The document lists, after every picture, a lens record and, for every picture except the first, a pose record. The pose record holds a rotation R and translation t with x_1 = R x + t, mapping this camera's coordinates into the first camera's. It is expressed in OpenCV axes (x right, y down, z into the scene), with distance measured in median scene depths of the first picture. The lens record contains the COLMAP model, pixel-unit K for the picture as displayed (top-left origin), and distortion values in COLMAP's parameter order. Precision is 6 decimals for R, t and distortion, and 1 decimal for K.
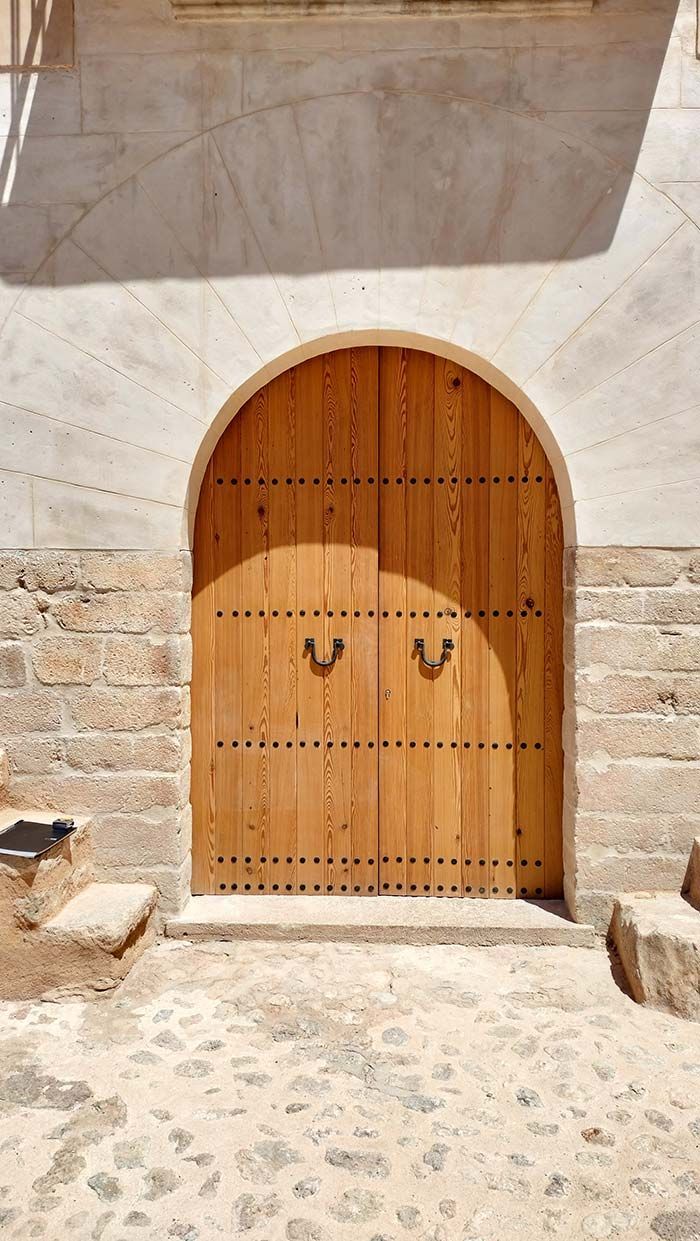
lens RADIAL K [[898.5, 0, 353.9], [0, 898.5, 652.2], [0, 0, 1]] dist [0.059536, -0.068631]
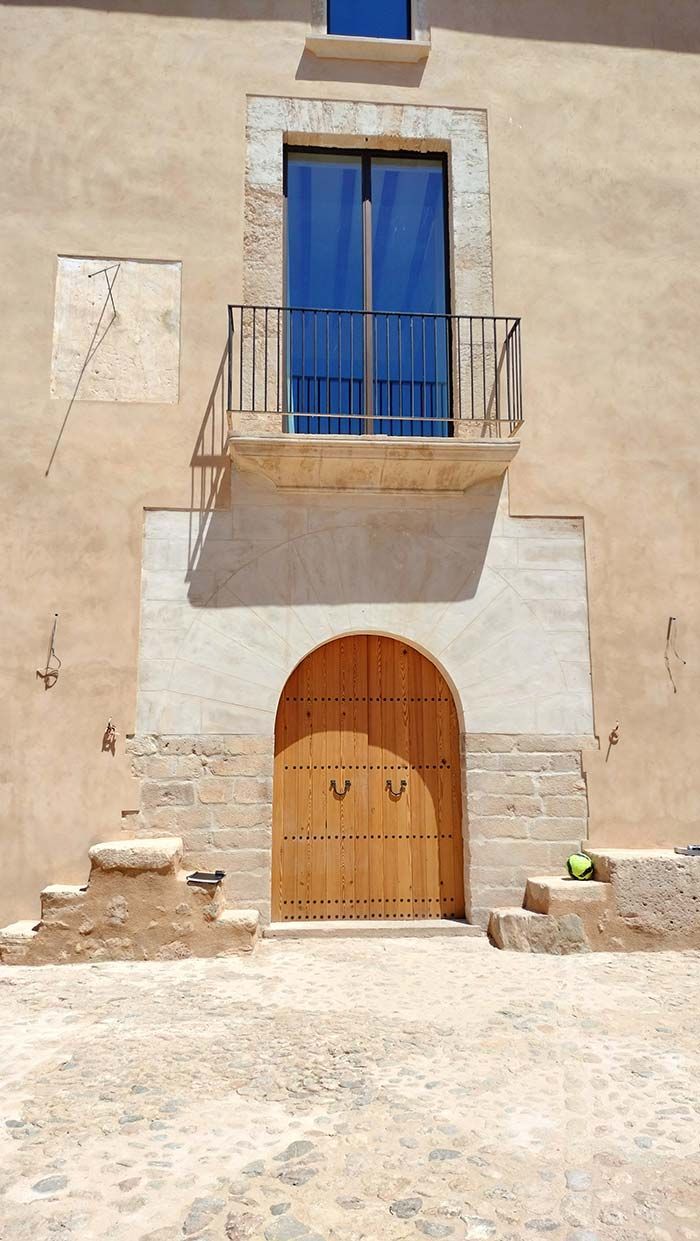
lens RADIAL K [[898.5, 0, 397.2], [0, 898.5, 605.9], [0, 0, 1]] dist [0.059536, -0.068631]
pose [[0.987226, 0.024695, 0.157399, -0.244271], [0.015880, 0.967745, -0.251430, 0.119216], [-0.158531, 0.250718, 0.954991, -1.037493]]
